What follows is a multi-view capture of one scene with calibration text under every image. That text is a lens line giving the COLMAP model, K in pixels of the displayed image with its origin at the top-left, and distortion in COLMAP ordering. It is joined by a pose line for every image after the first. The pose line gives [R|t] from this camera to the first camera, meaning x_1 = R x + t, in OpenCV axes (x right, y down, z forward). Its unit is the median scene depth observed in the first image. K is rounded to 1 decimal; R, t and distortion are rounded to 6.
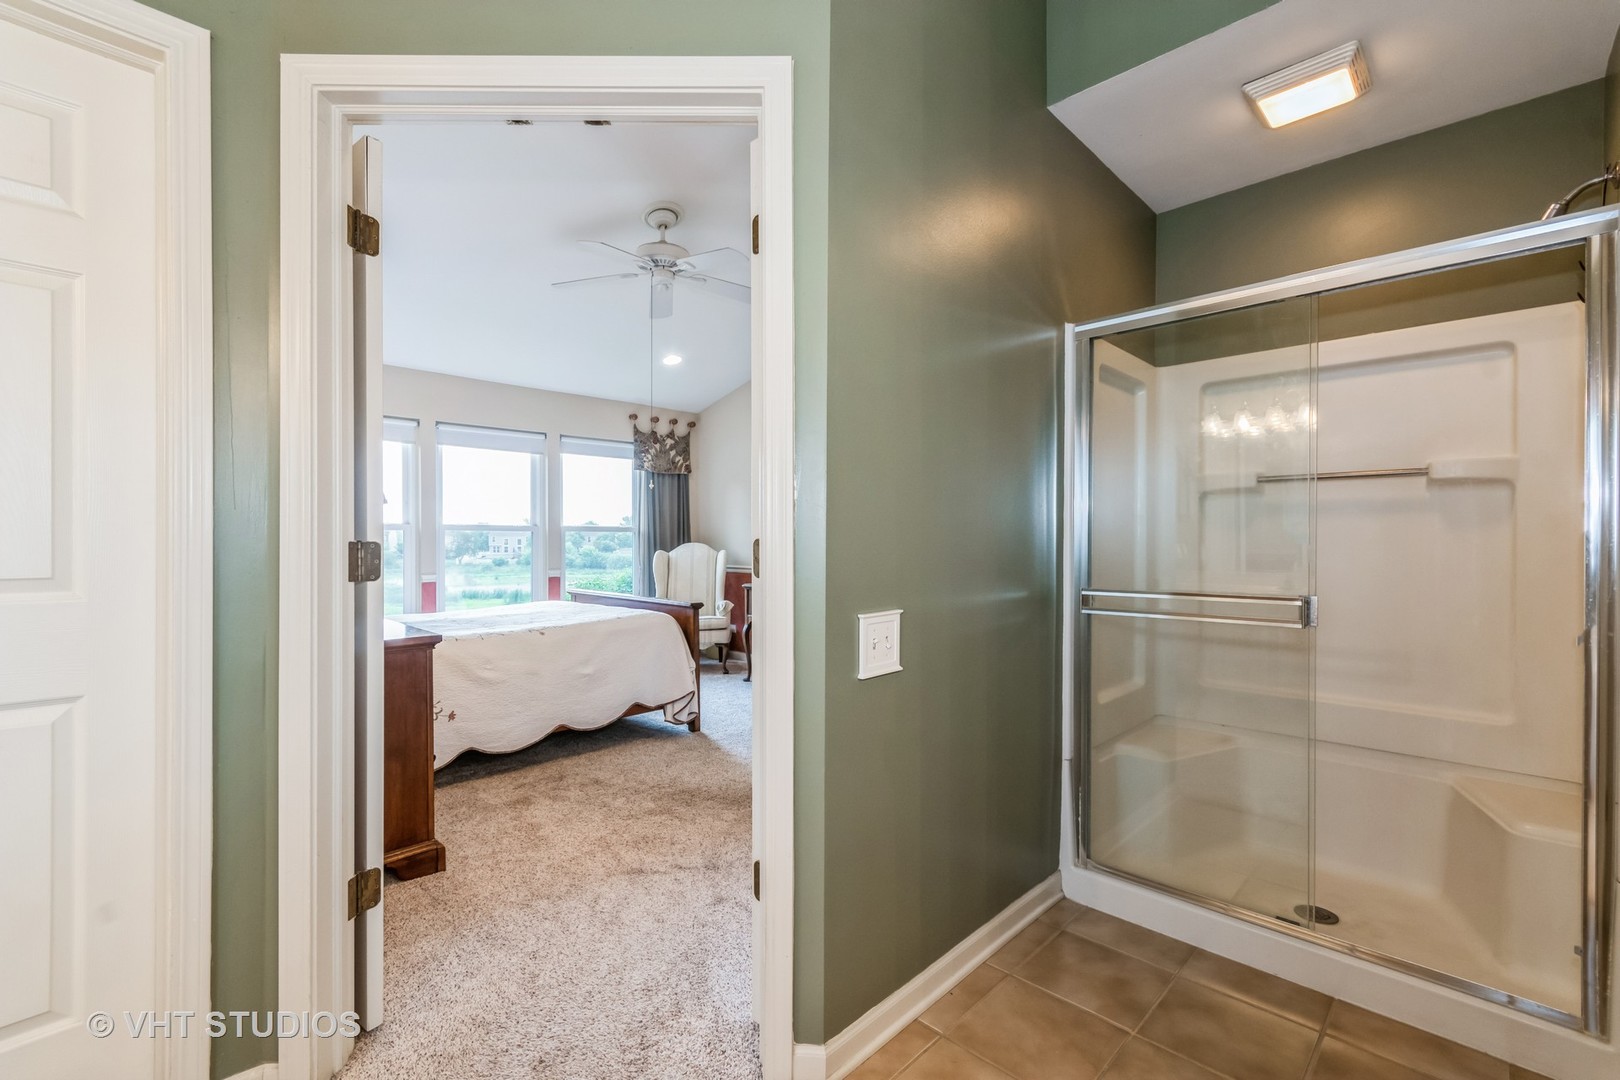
lens RADIAL K [[715.9, 0, 812.6], [0, 715.9, 540.7], [0, 0, 1]] dist [0.007208, -0.002051]
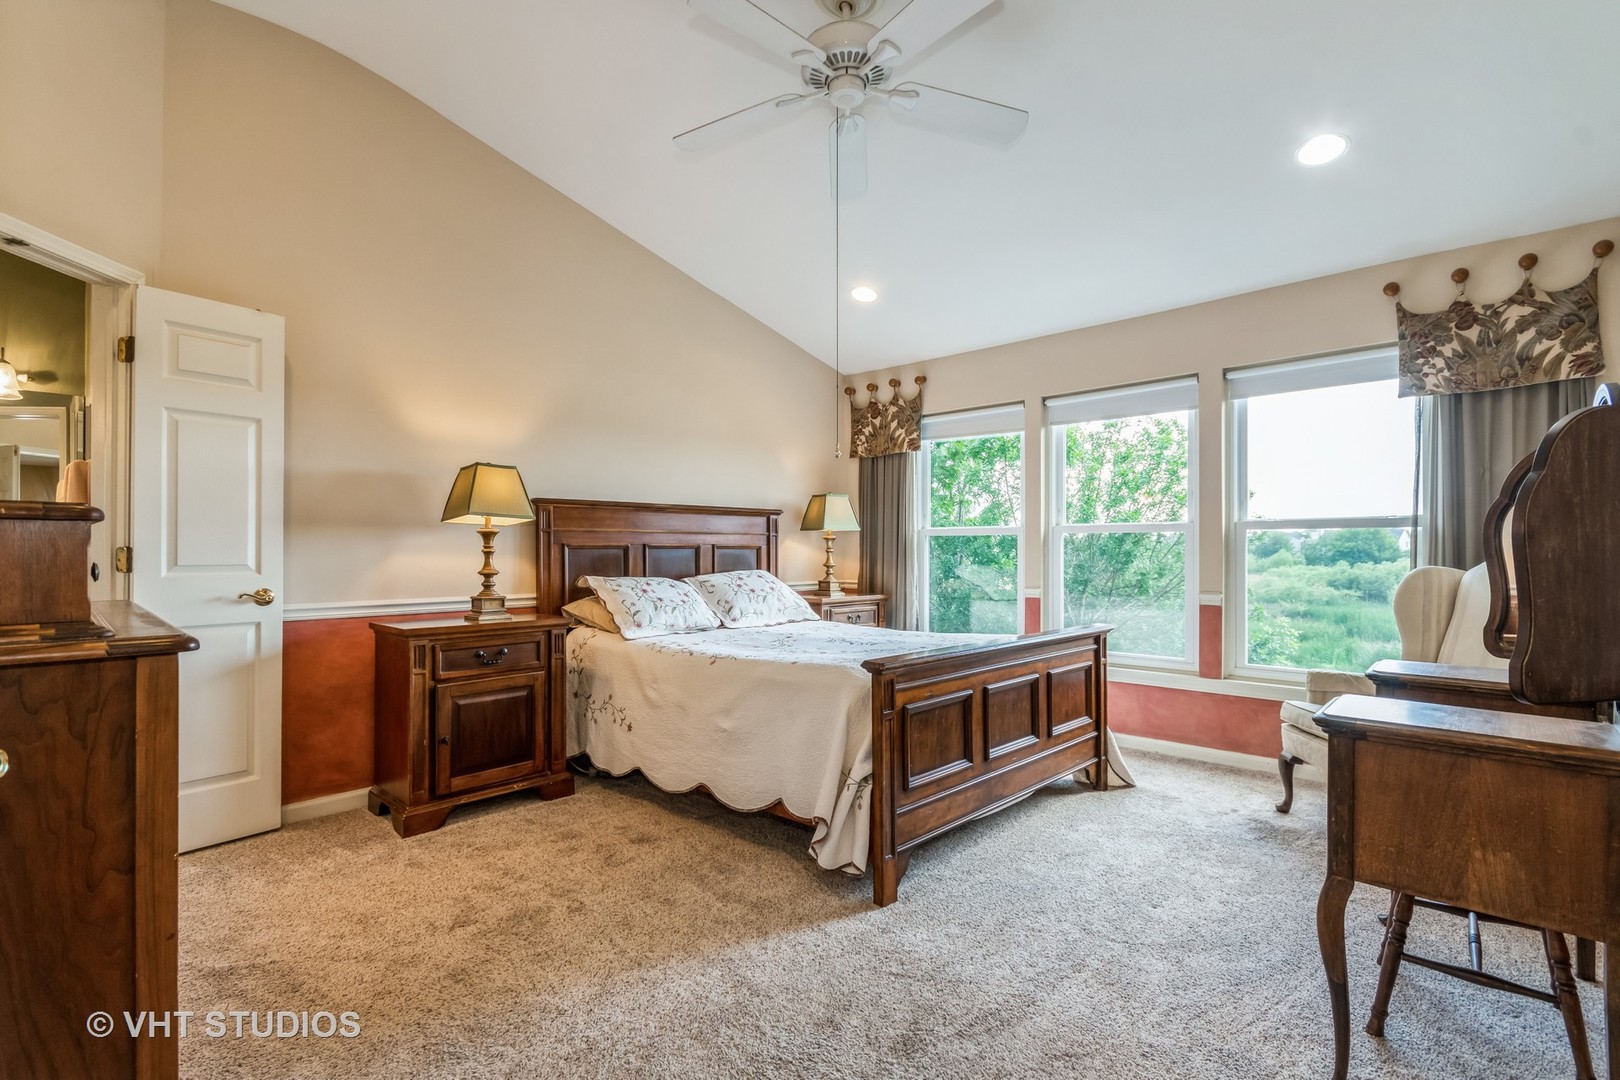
lens RADIAL K [[749.6, 0, 812.3], [0, 749.6, 550.5], [0, 0, 1]] dist [0.000278, -0.000545]
pose [[0.011425, 0.001666, -0.999933, 0.246777], [0.000324, 0.999999, 0.001670, 0.002031], [0.999935, -0.000343, 0.011425, 0.594896]]
